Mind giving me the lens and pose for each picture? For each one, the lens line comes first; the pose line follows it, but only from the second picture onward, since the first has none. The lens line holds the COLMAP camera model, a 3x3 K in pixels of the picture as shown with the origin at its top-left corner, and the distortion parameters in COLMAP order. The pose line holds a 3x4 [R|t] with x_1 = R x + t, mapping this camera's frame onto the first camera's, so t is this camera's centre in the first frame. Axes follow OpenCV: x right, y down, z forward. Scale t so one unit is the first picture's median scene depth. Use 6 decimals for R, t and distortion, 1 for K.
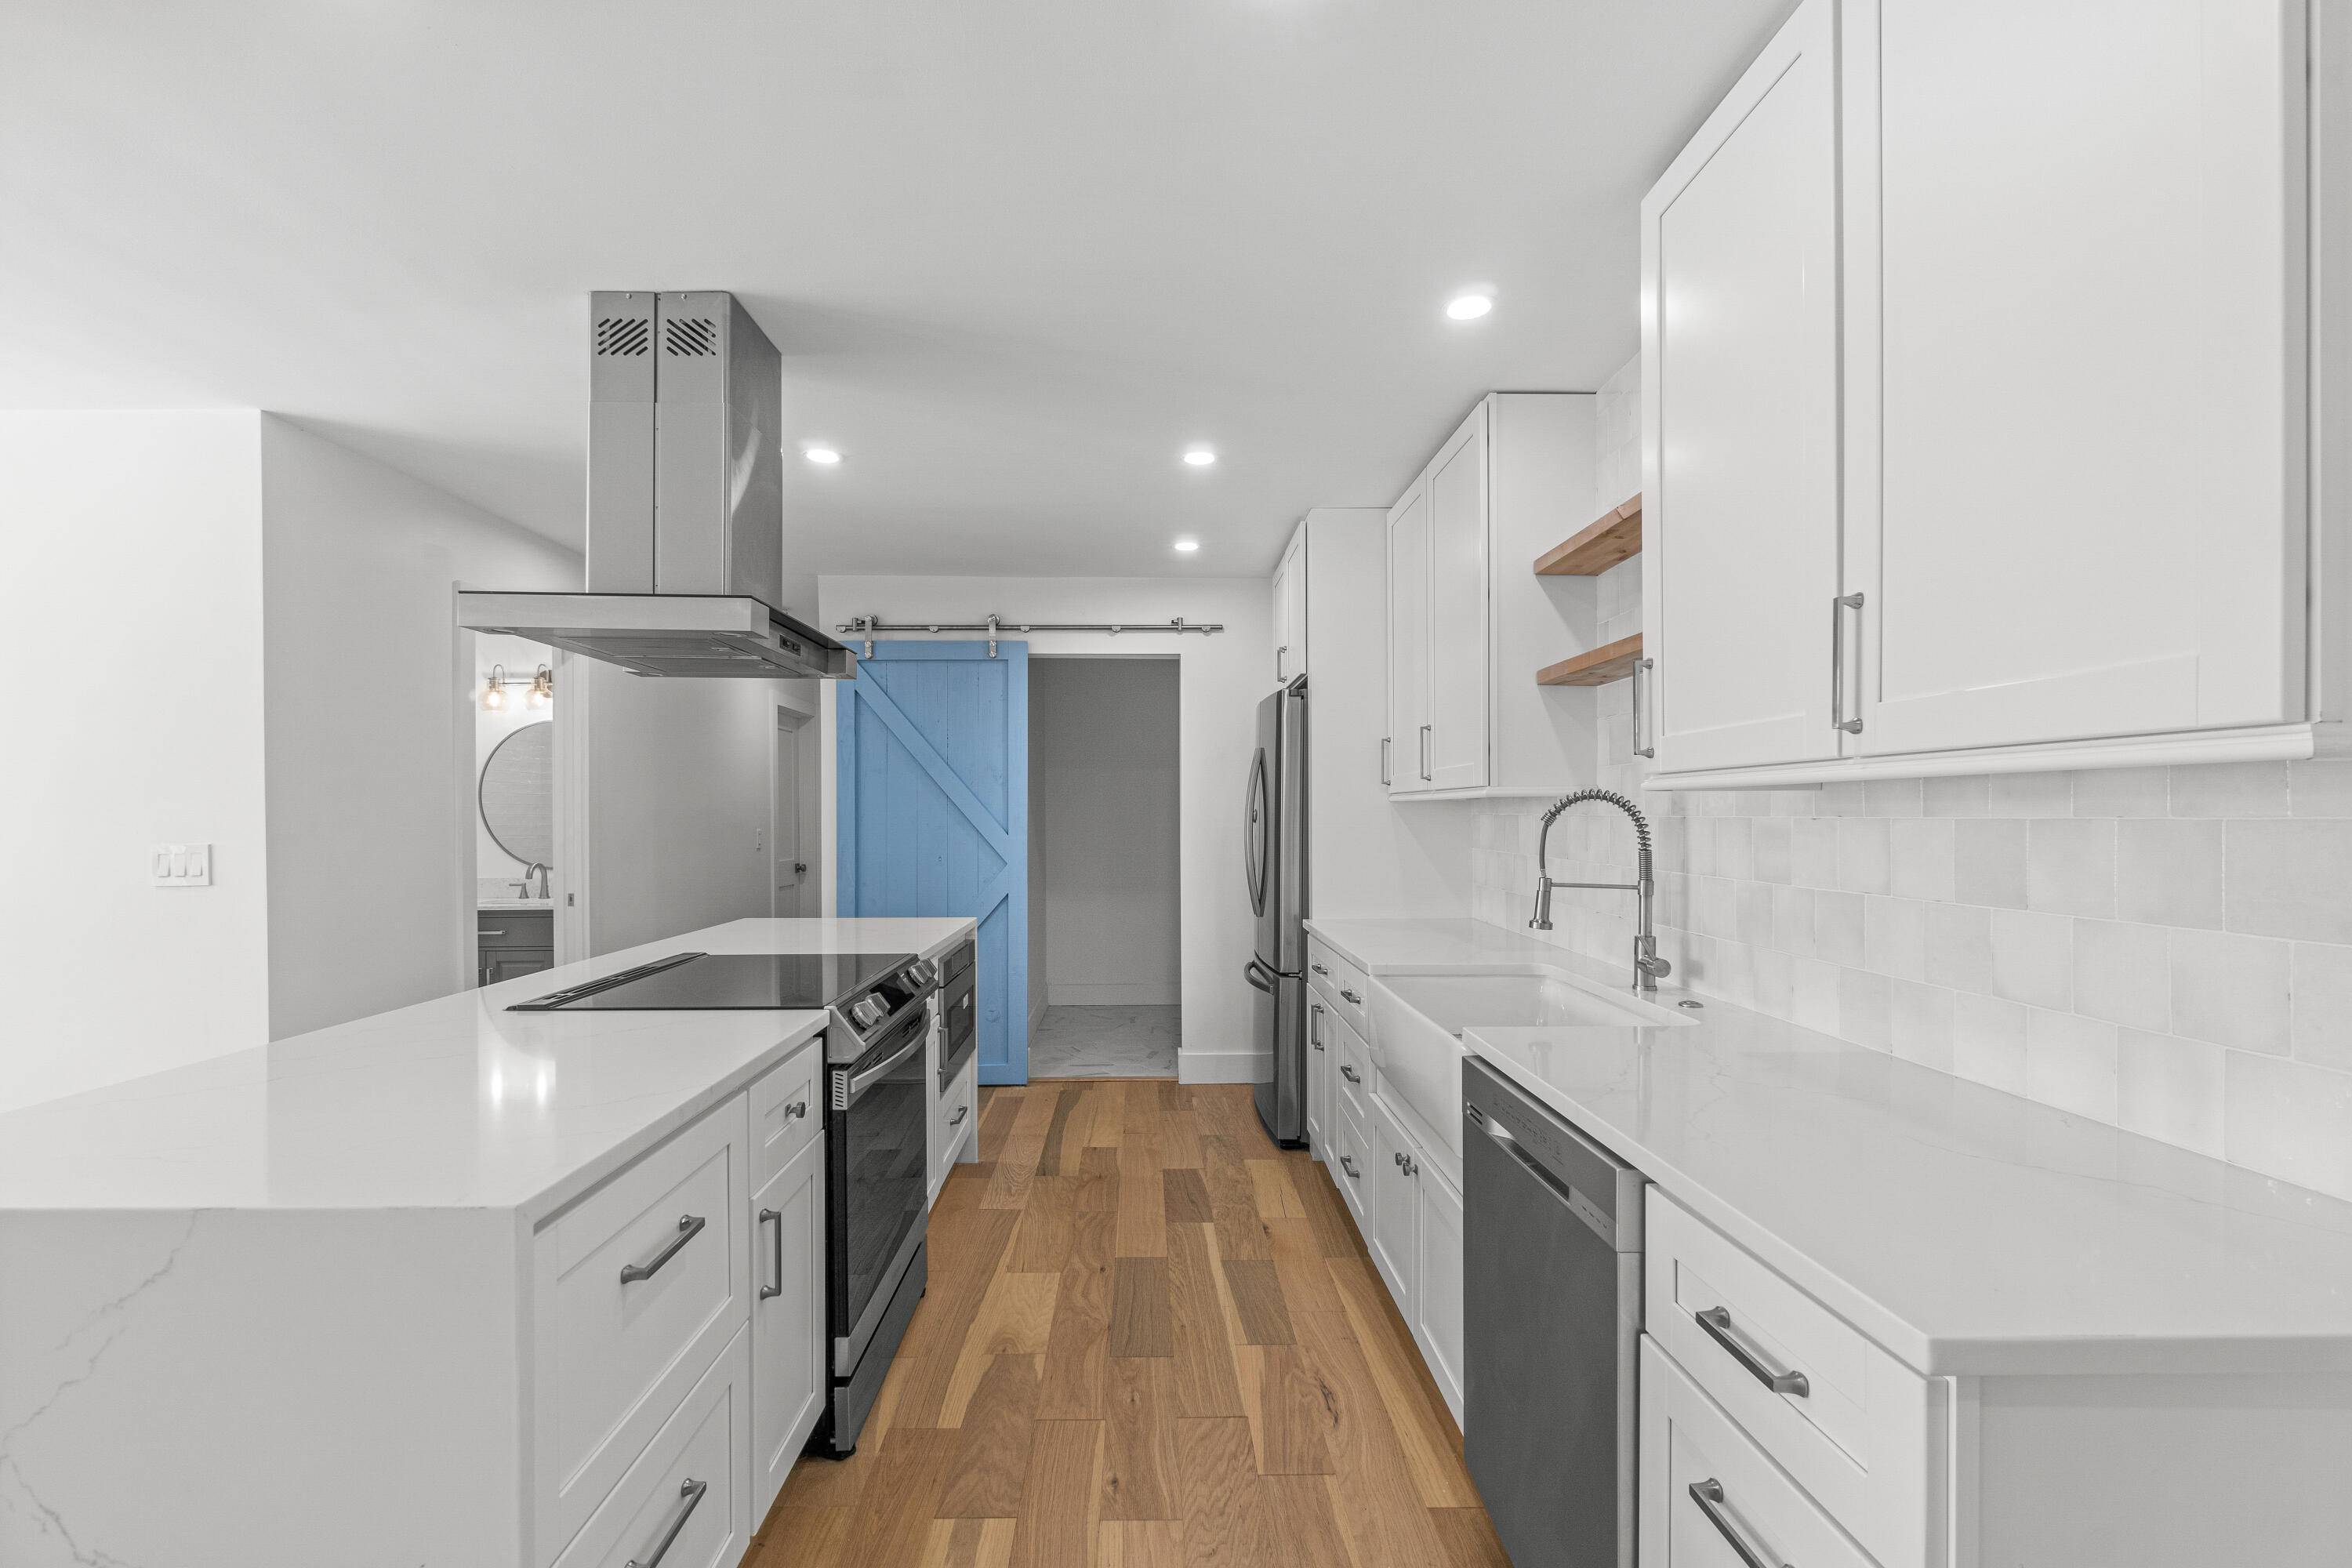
lens RADIAL K [[1024.6, 0, 1160.3], [0, 1024.6, 822.7], [0, 0, 1]] dist [-0.006654, 0.000945]
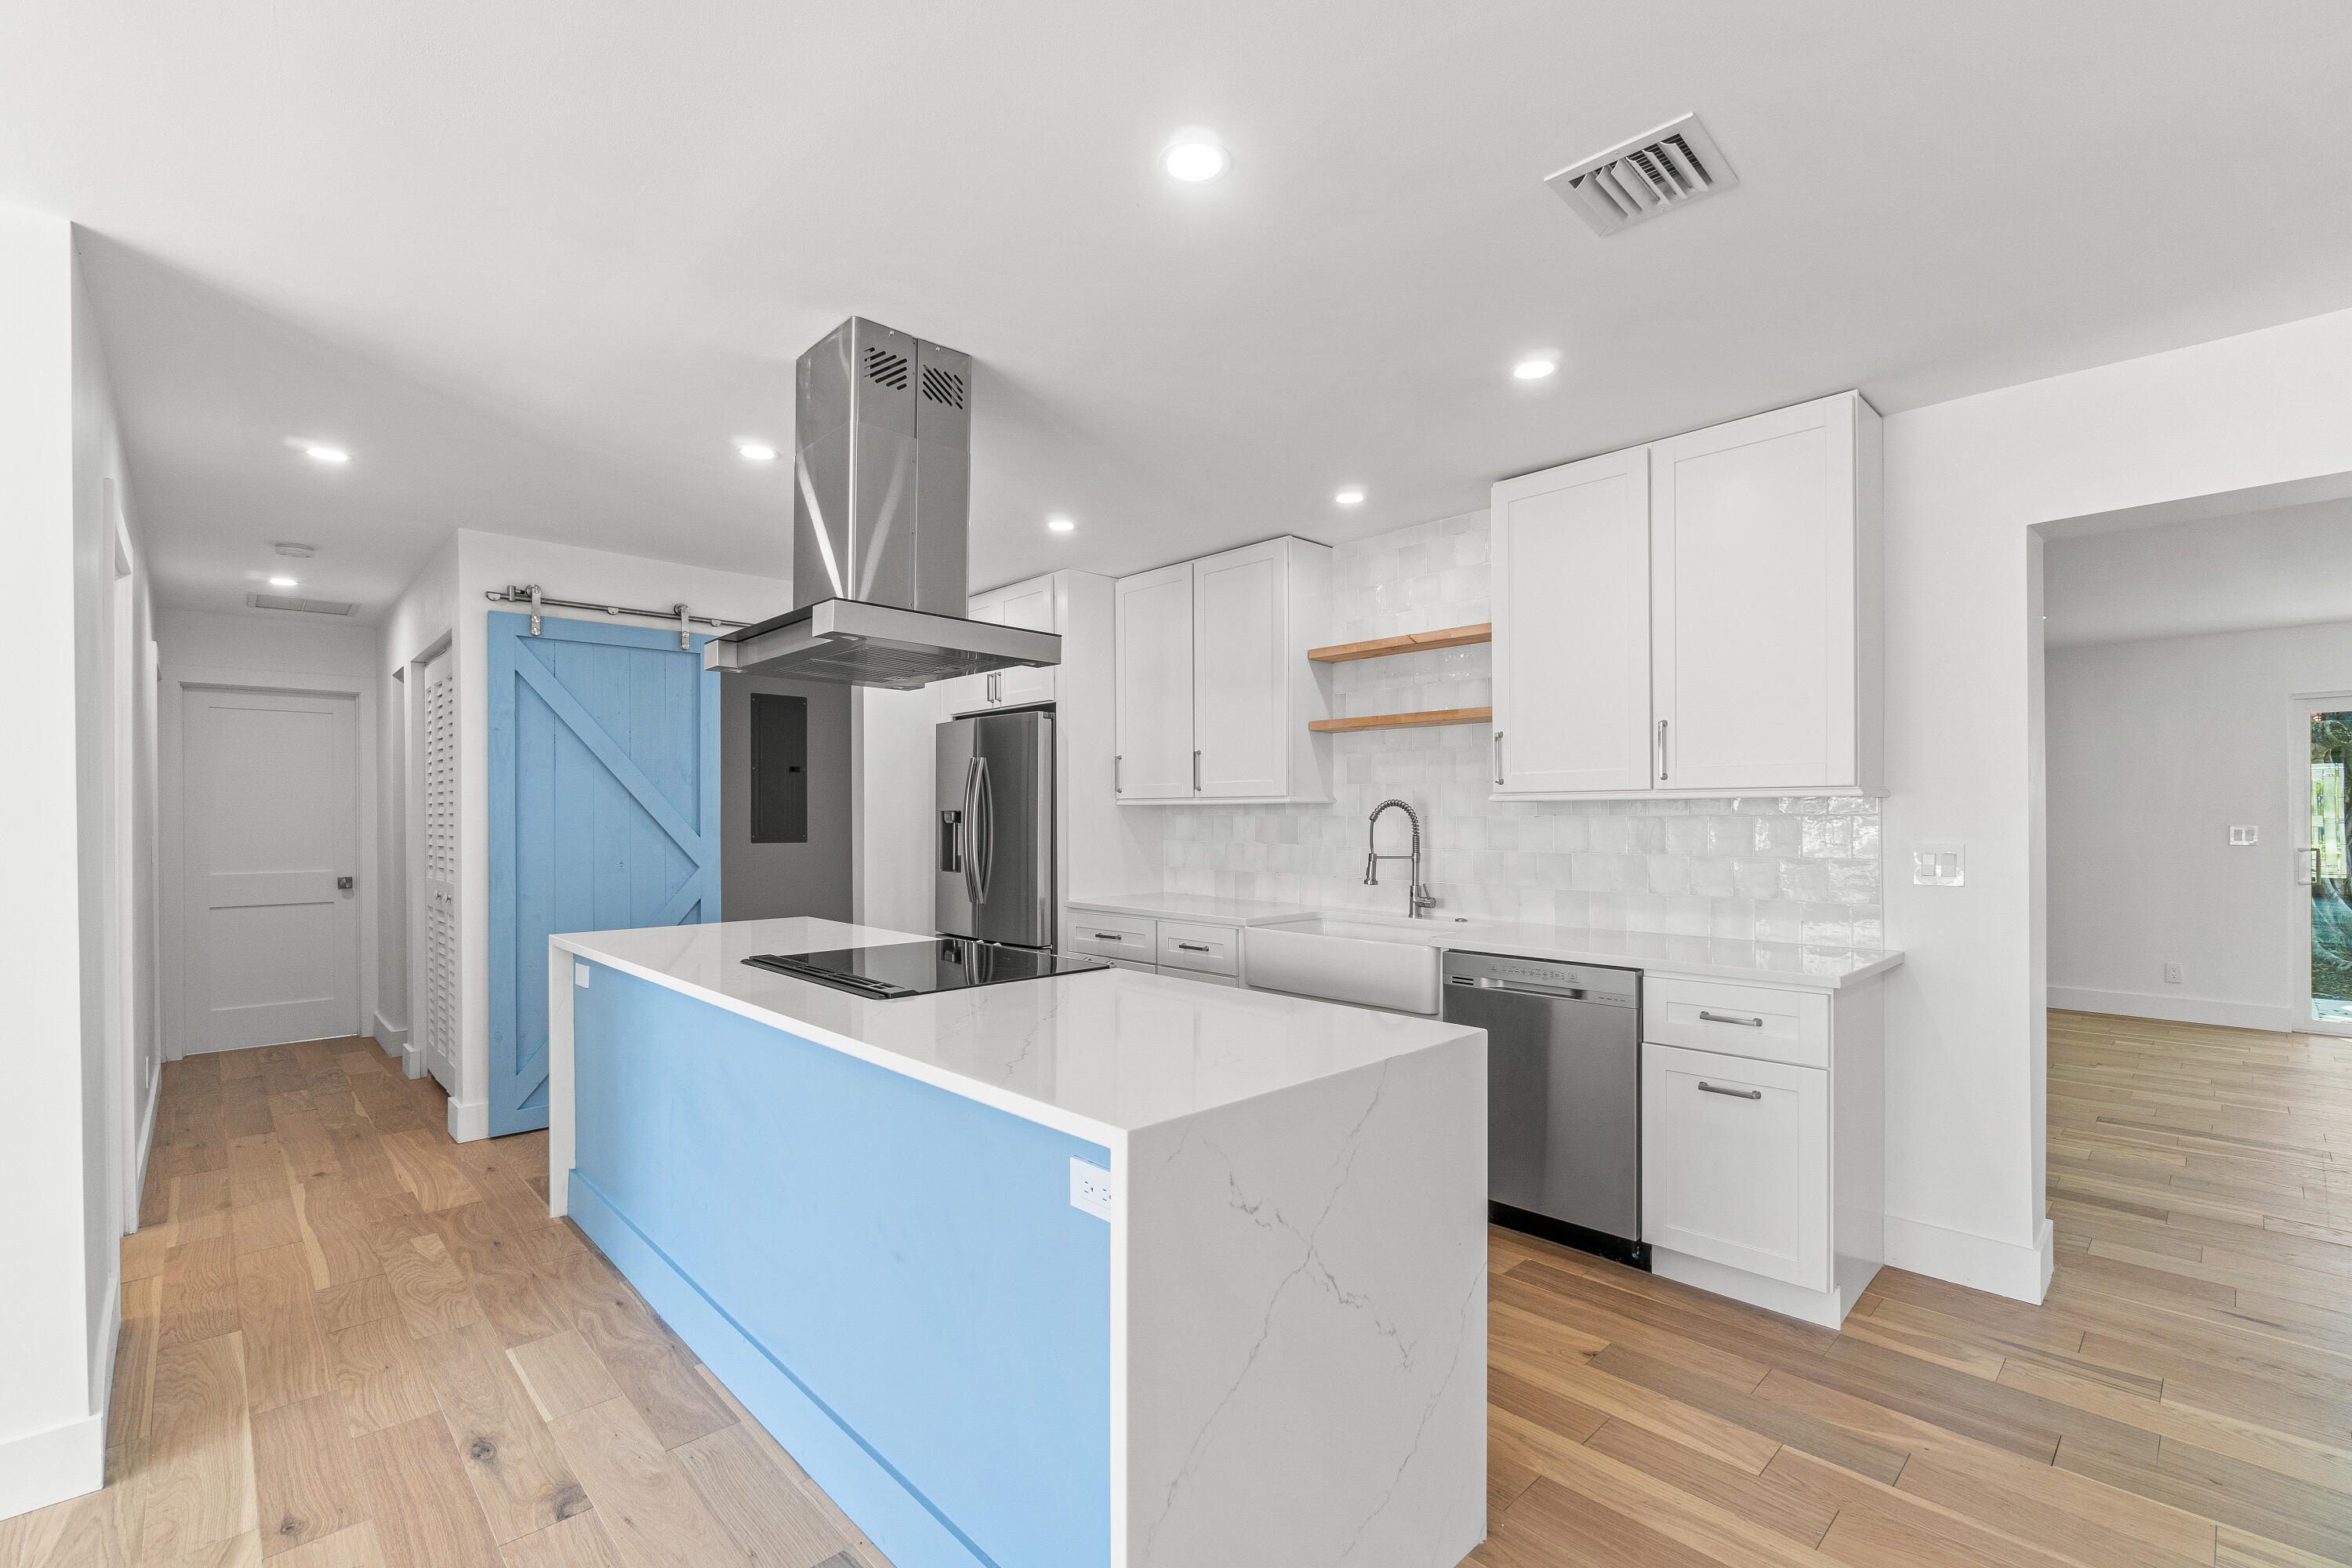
lens RADIAL K [[1024.6, 0, 1151.6], [0, 1024.6, 815.9], [0, 0, 1]] dist [-0.006654, 0.000945]
pose [[0.741336, 0.000134, 0.671134, -0.962084], [0.005739, 0.999962, -0.006539, 0.001991], [-0.671110, 0.008699, 0.741307, 0.020169]]
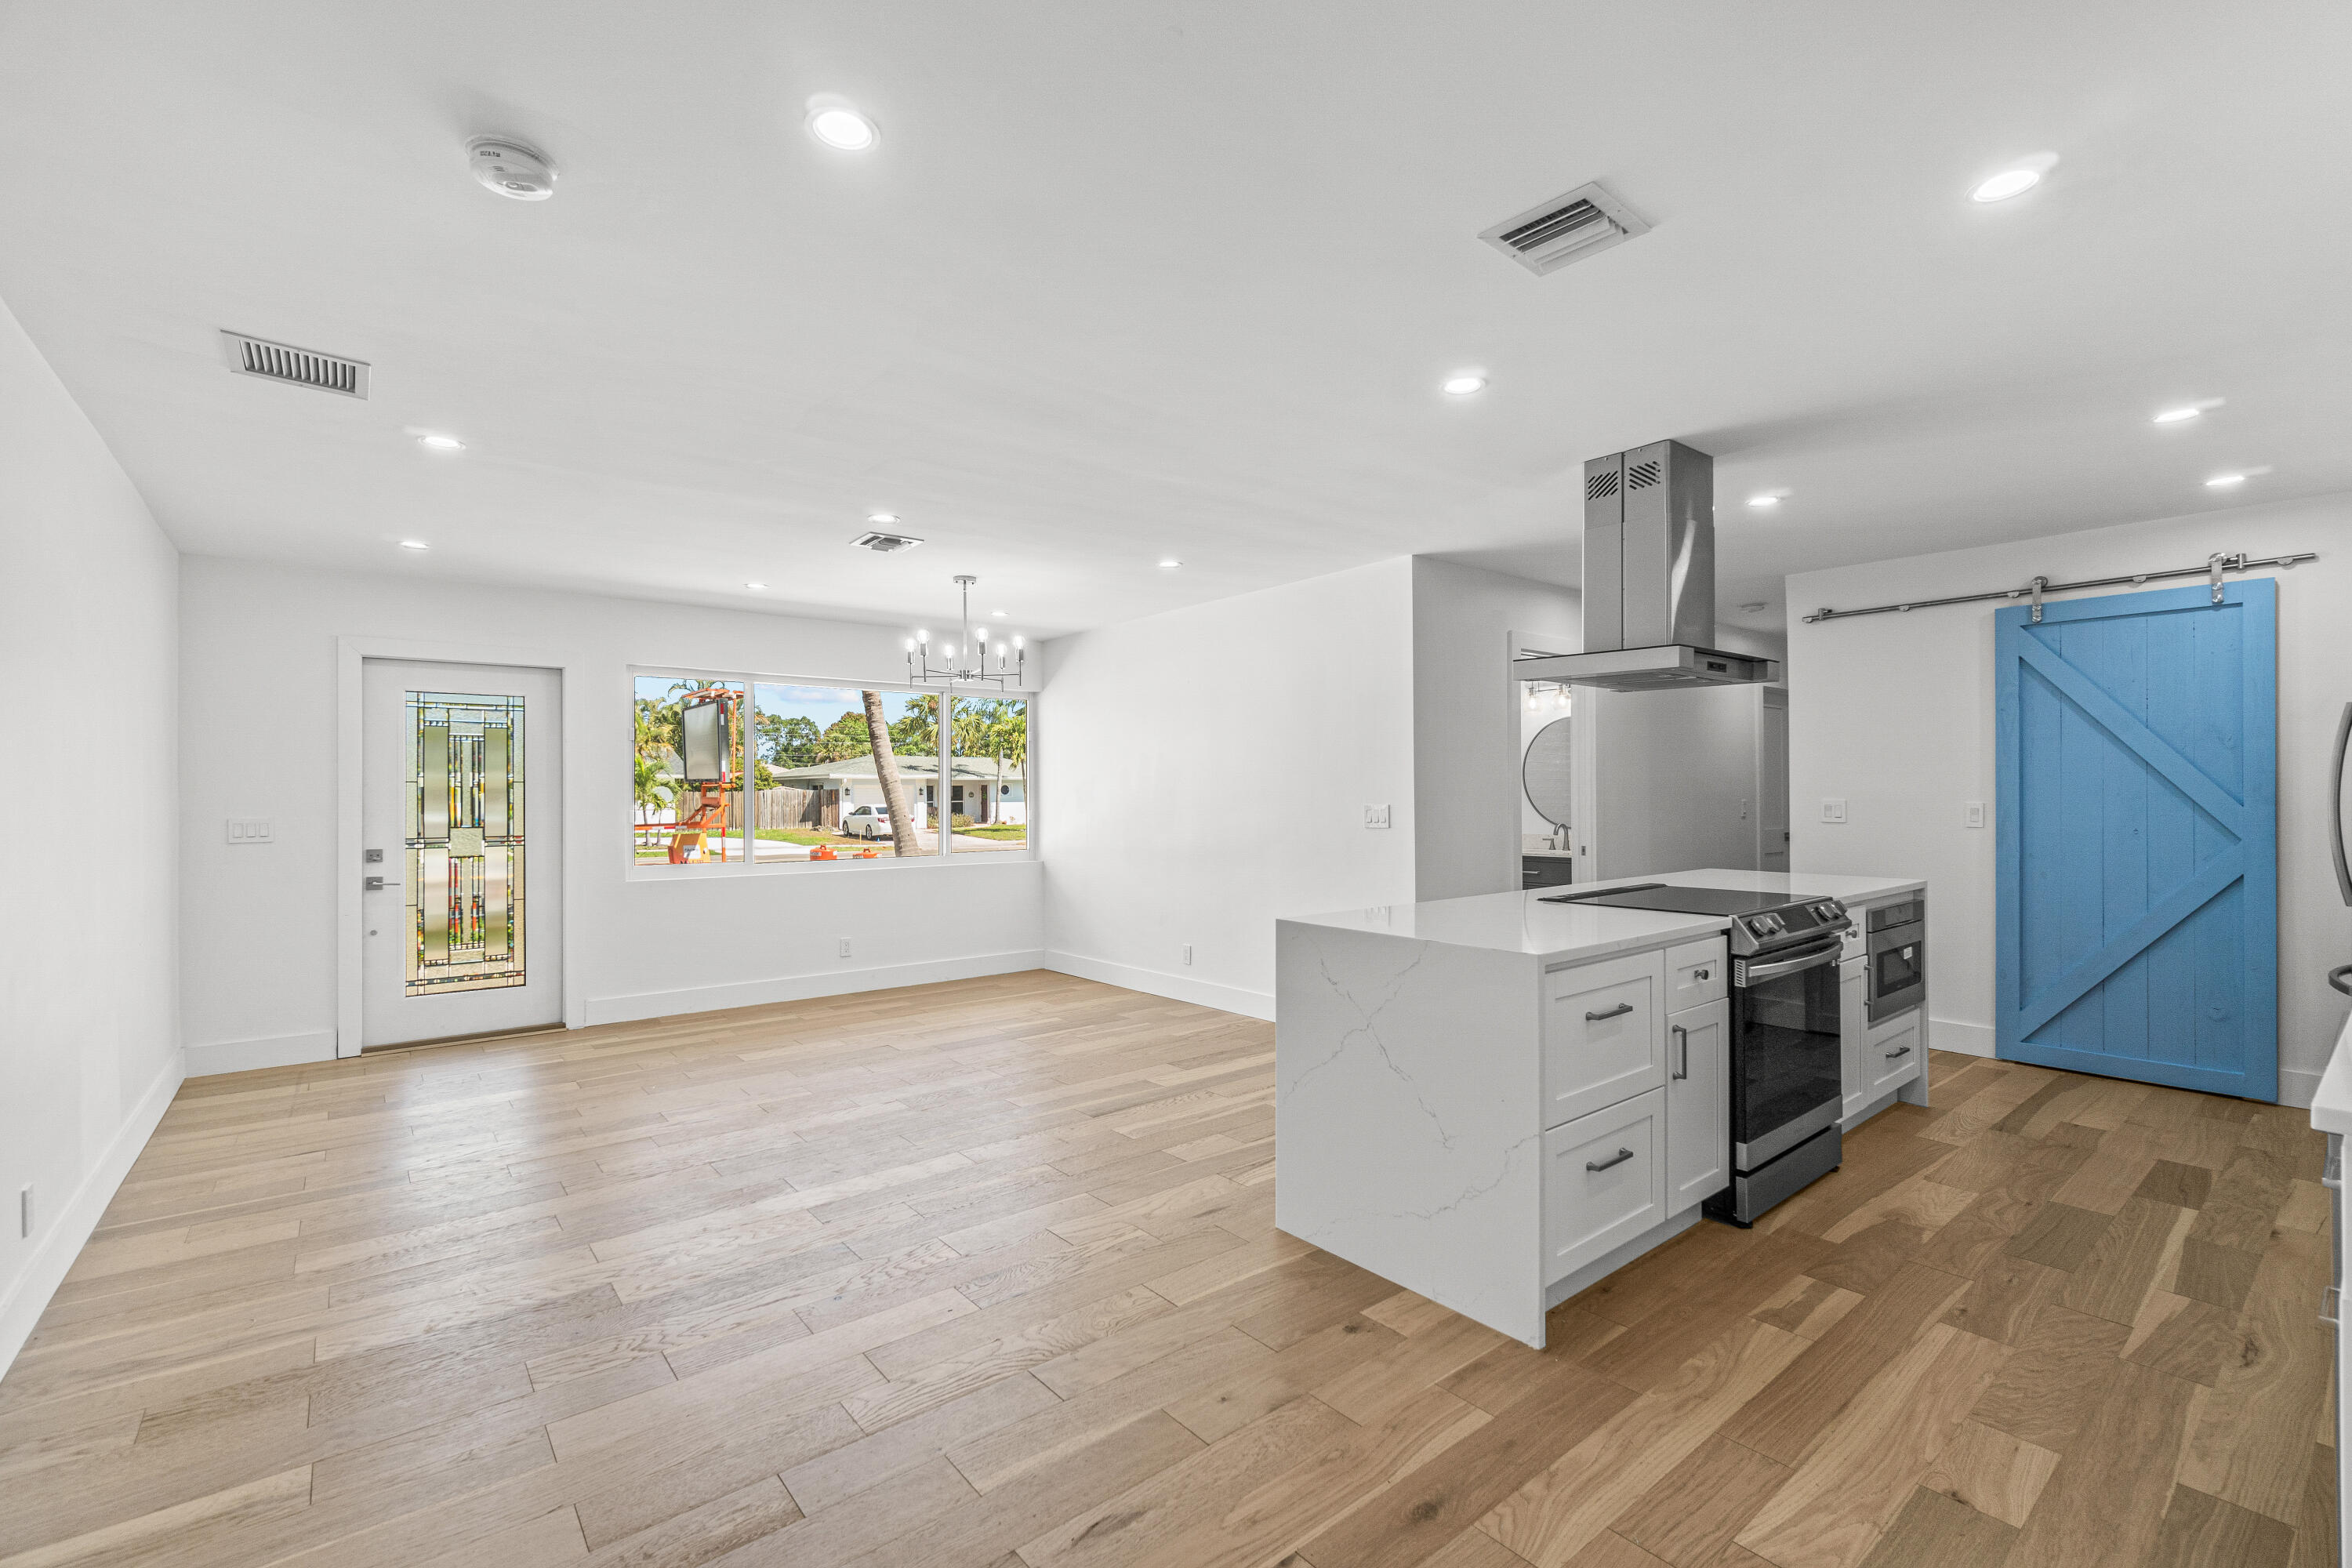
lens RADIAL K [[1024.6, 0, 1172.4], [0, 1024.6, 790.1], [0, 0, 1]] dist [-0.006654, 0.000945]
pose [[0.608106, -0.002767, -0.793851, 0.300184], [-0.001248, 0.999989, -0.004441, 0.004667], [0.793855, 0.003691, 0.608096, -0.454423]]
